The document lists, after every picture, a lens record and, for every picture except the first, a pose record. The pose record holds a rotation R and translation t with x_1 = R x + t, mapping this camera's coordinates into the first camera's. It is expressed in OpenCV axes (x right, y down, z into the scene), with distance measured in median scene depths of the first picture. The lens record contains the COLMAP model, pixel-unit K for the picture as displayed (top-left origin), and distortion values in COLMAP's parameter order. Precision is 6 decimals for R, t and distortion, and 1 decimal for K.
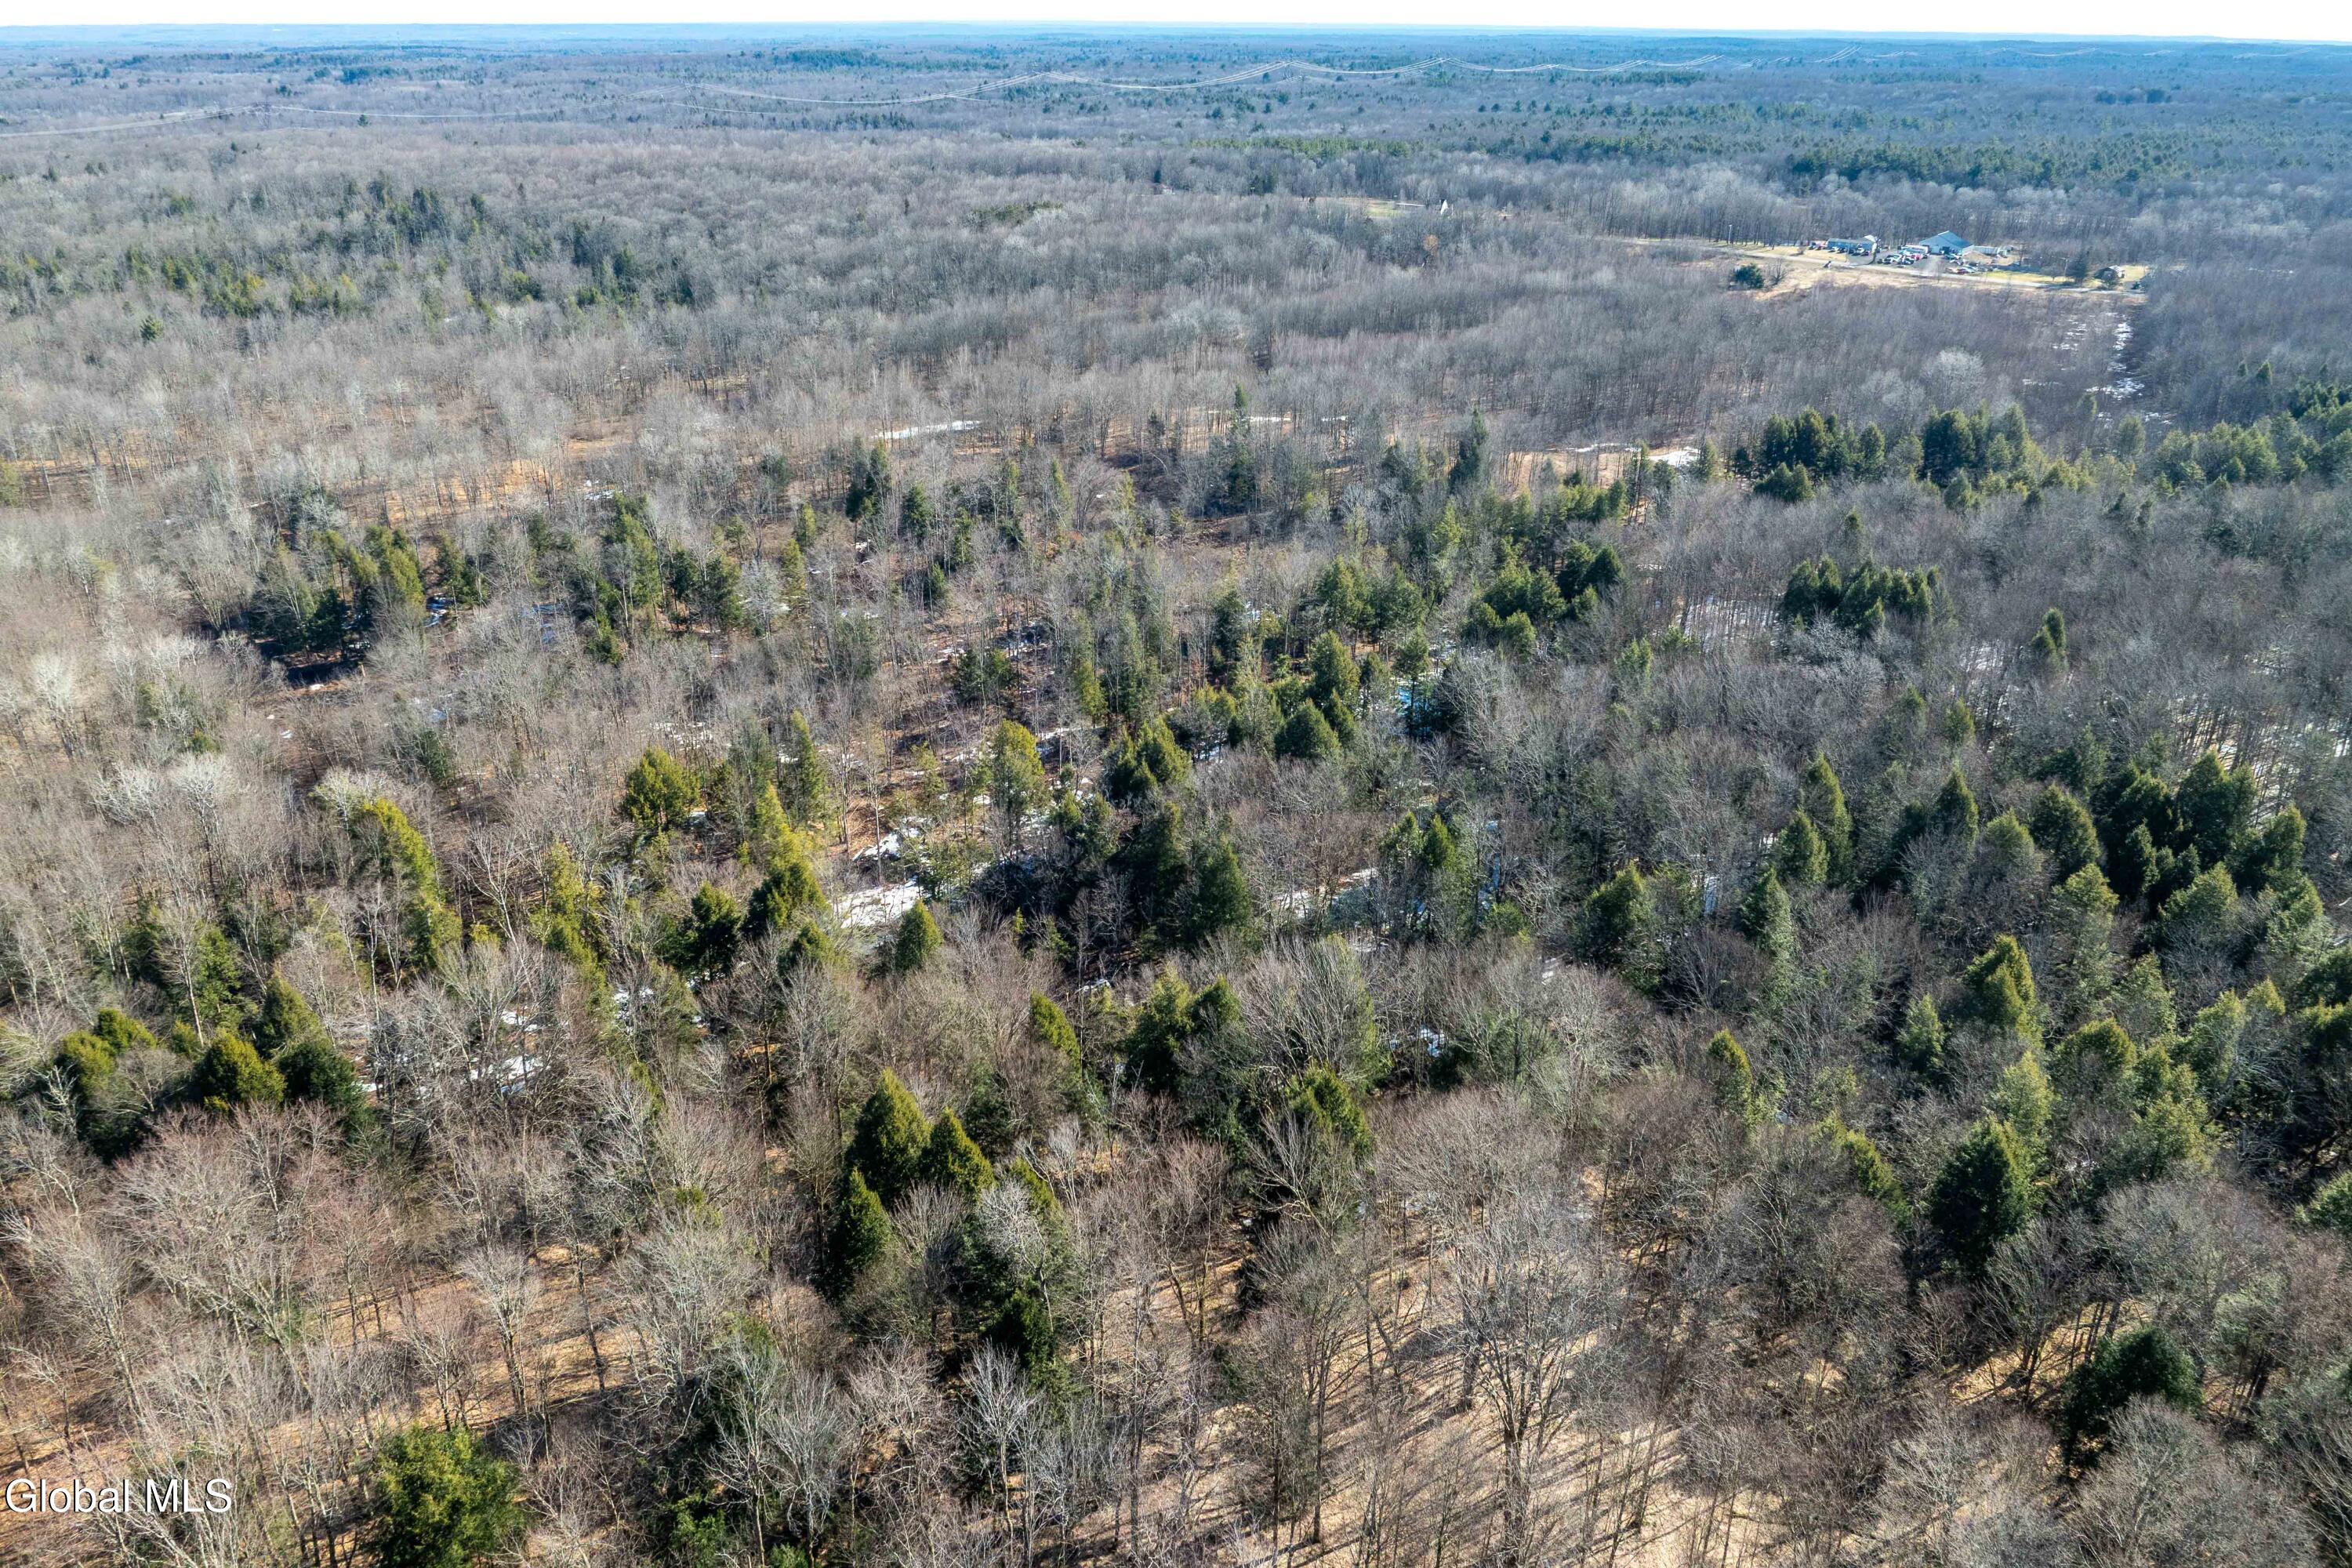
lens RADIAL K [[1656.6, 0, 1182.9], [0, 1656.6, 687.6], [0, 0, 1]] dist [-0.033063, 0.019770]
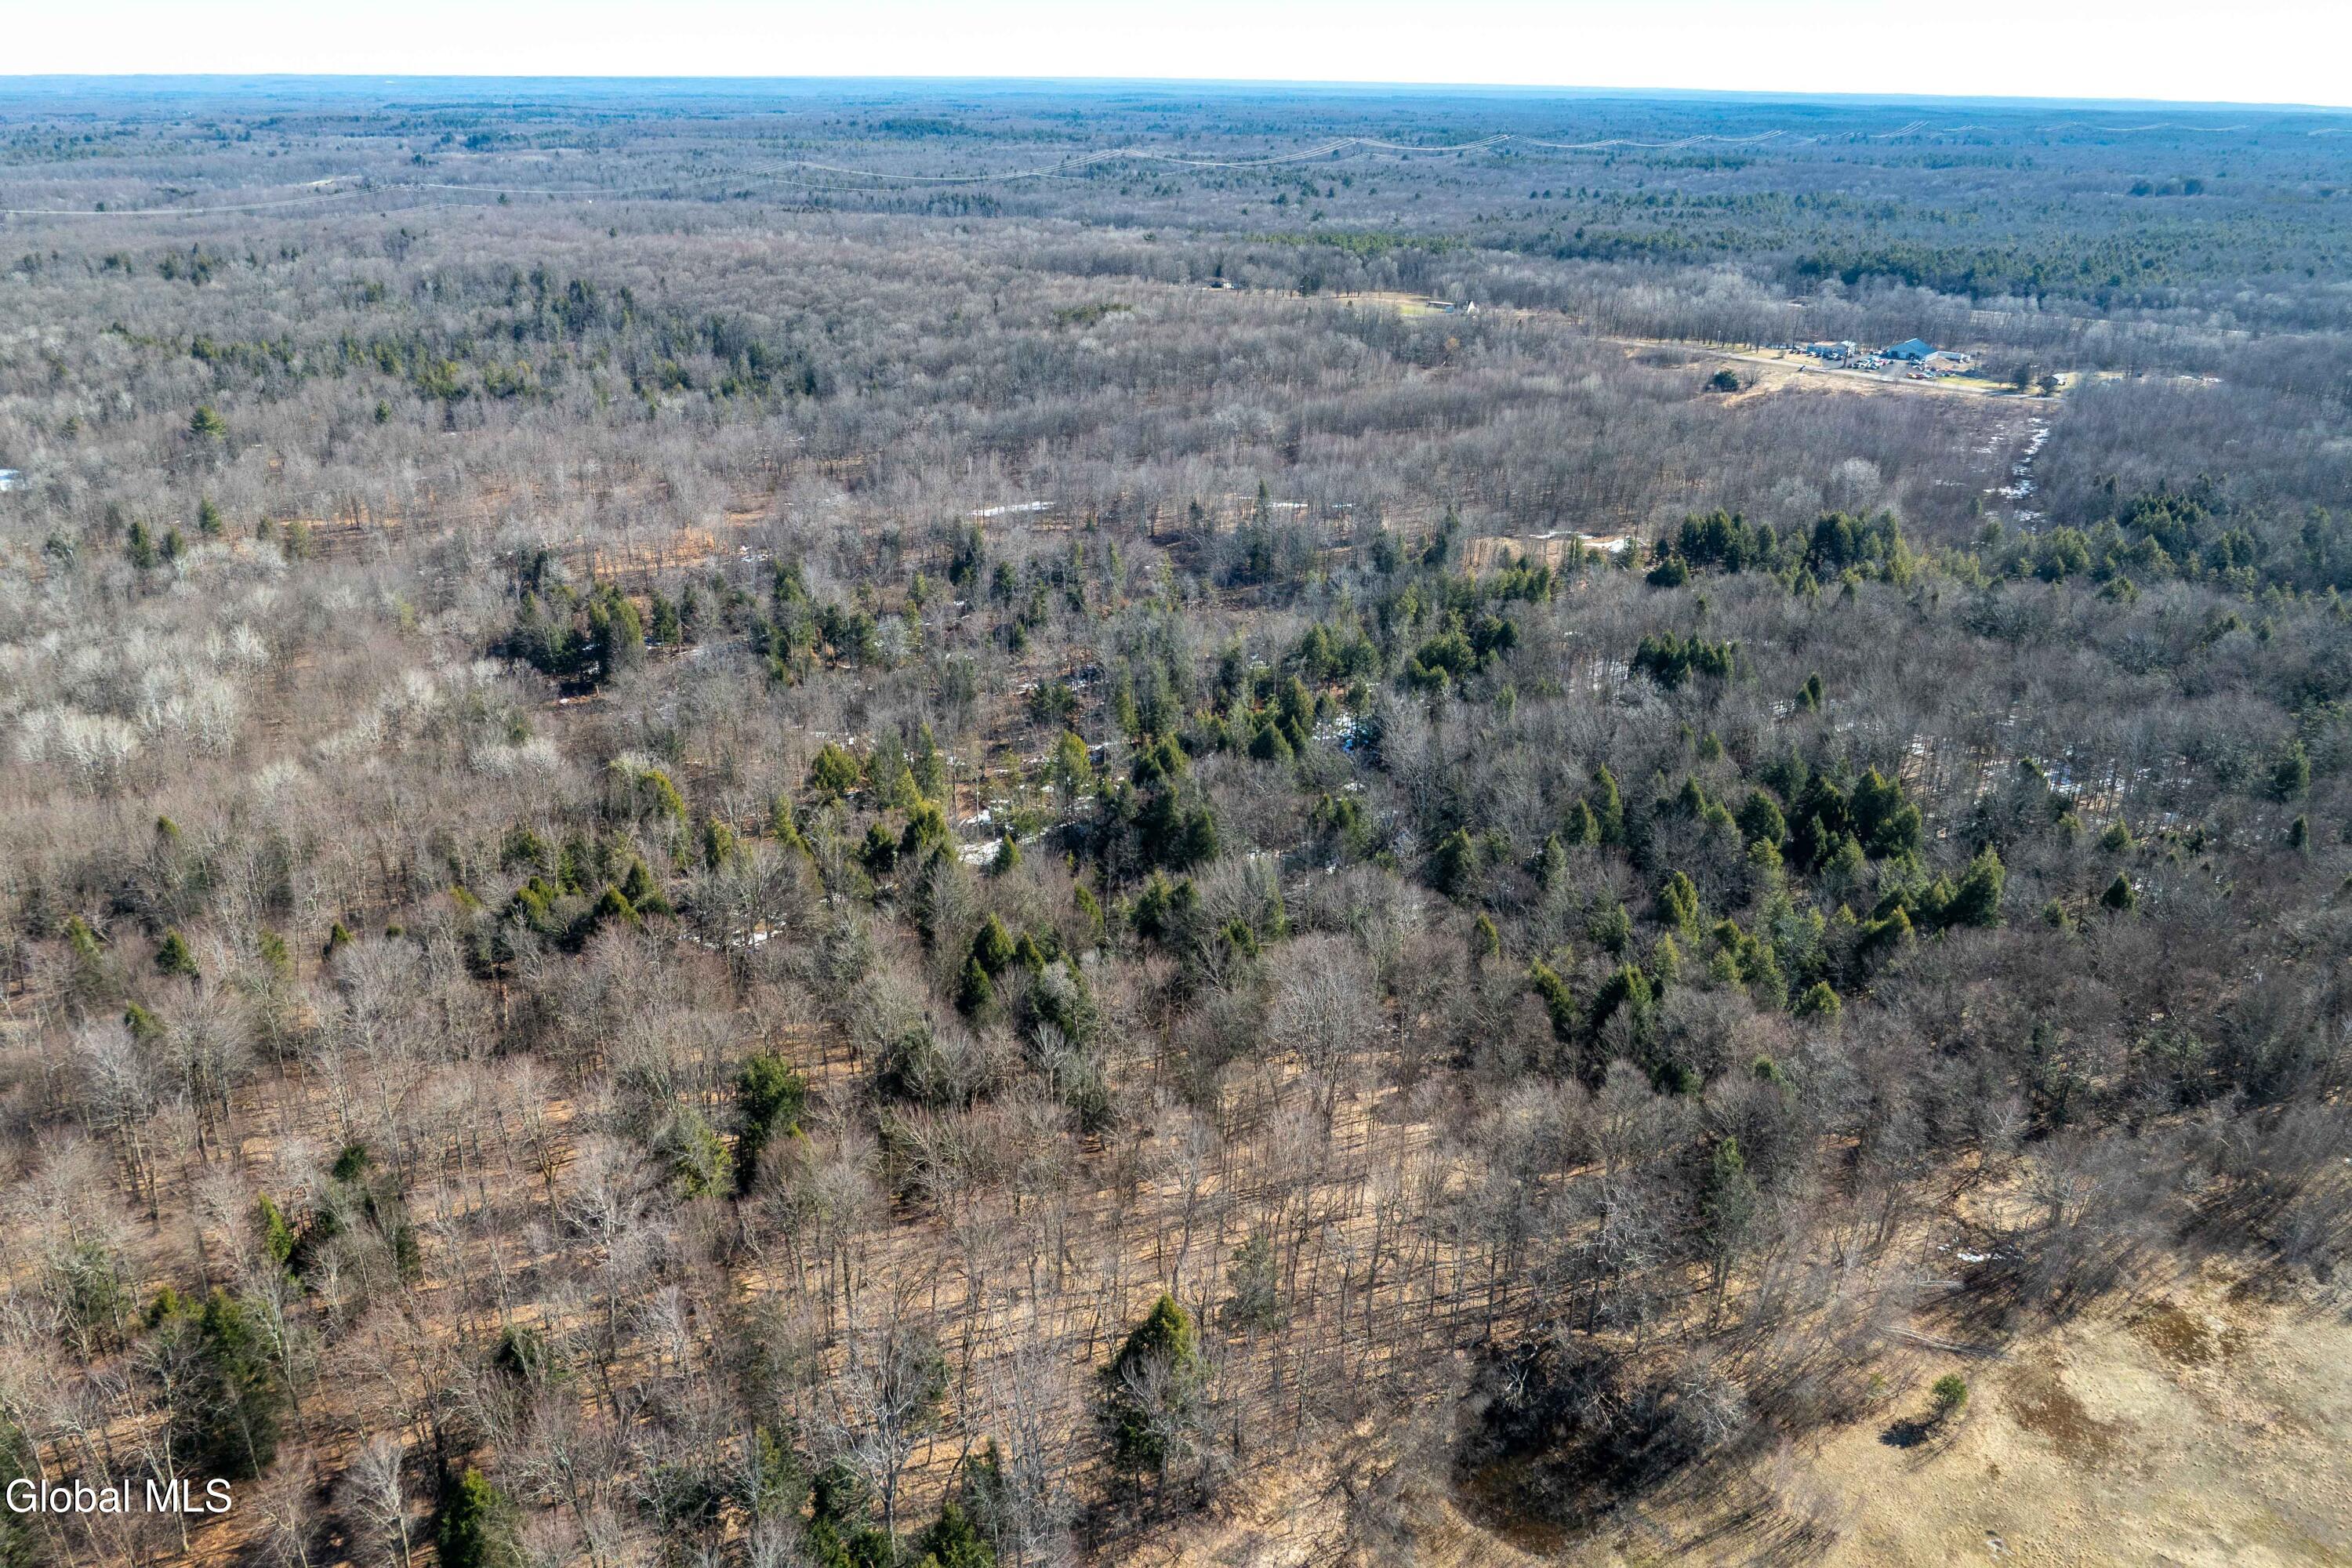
lens RADIAL K [[1656.6, 0, 1182.9], [0, 1656.6, 687.6], [0, 0, 1]] dist [-0.033063, 0.019770]
pose [[0.998883, 0.023240, -0.041131, 0.026744], [-0.024477, 0.999255, -0.029827, 0.010845], [0.040407, 0.030800, 0.998708, -0.222327]]
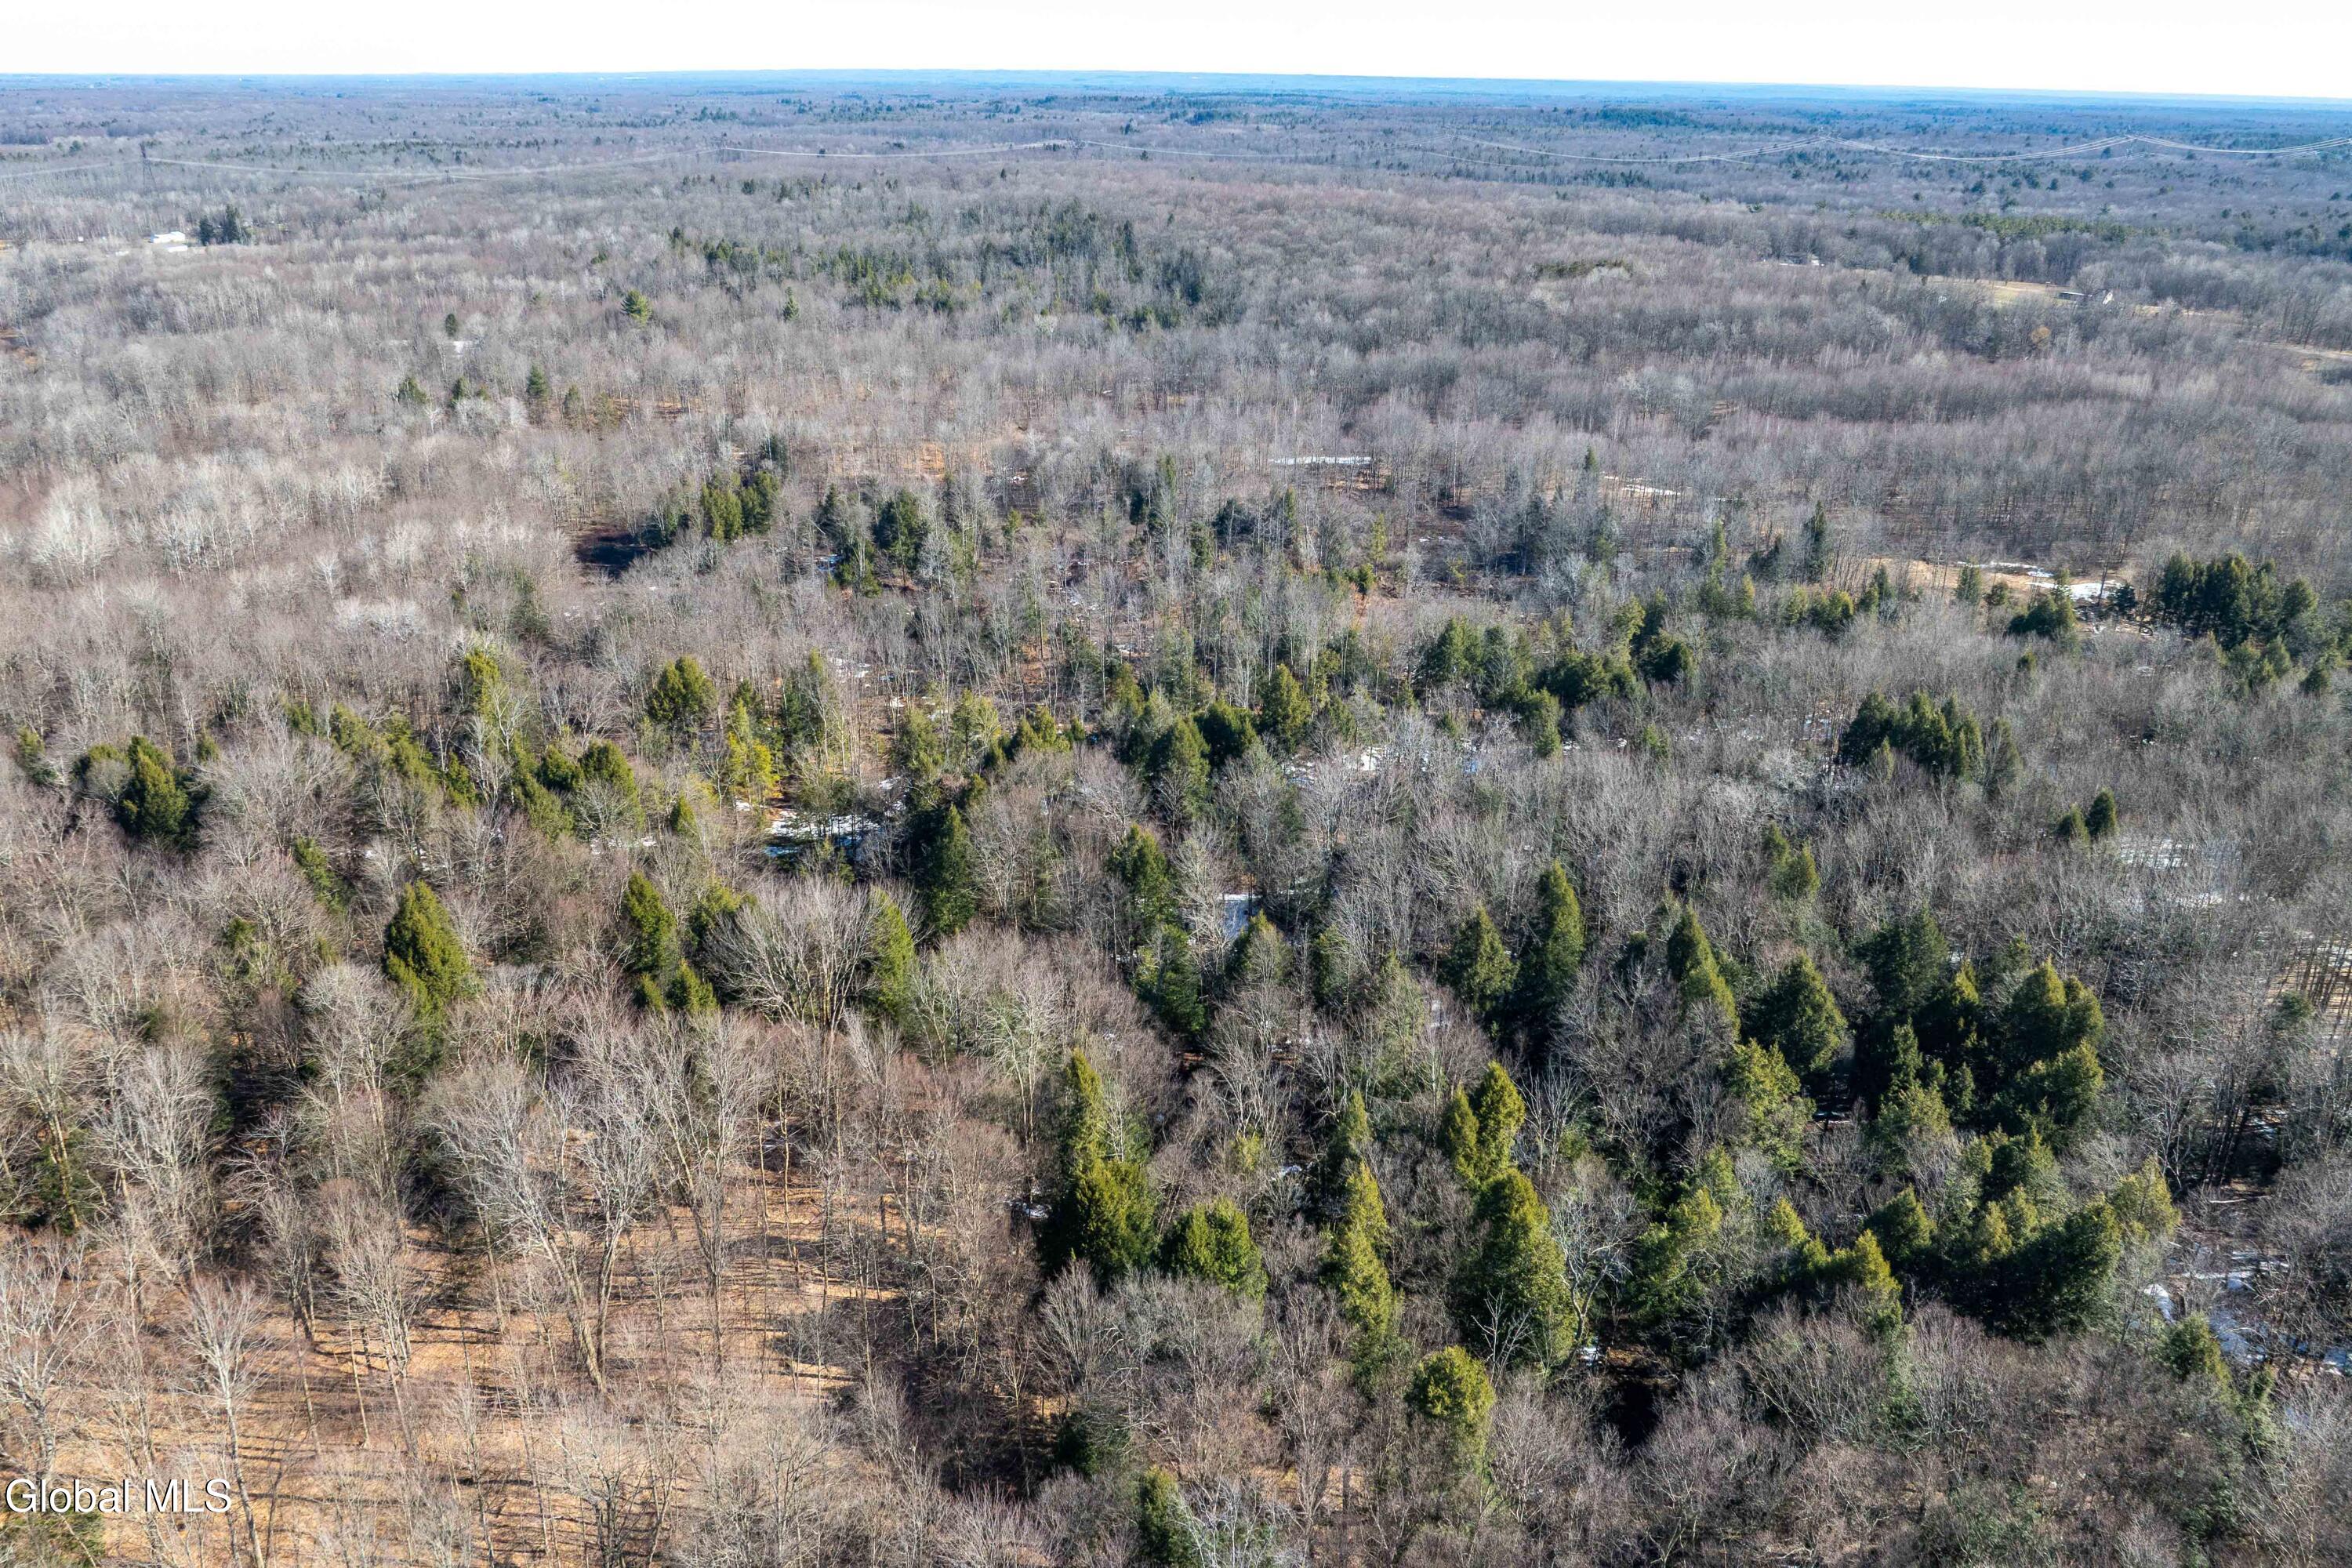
lens RADIAL K [[1656.6, 0, 1182.9], [0, 1656.6, 687.6], [0, 0, 1]] dist [-0.033063, 0.019770]
pose [[0.884478, 0.173588, -0.433089, 0.246139], [-0.186980, 0.982292, 0.011856, -0.010824], [0.427478, 0.070492, 0.901273, 0.030285]]
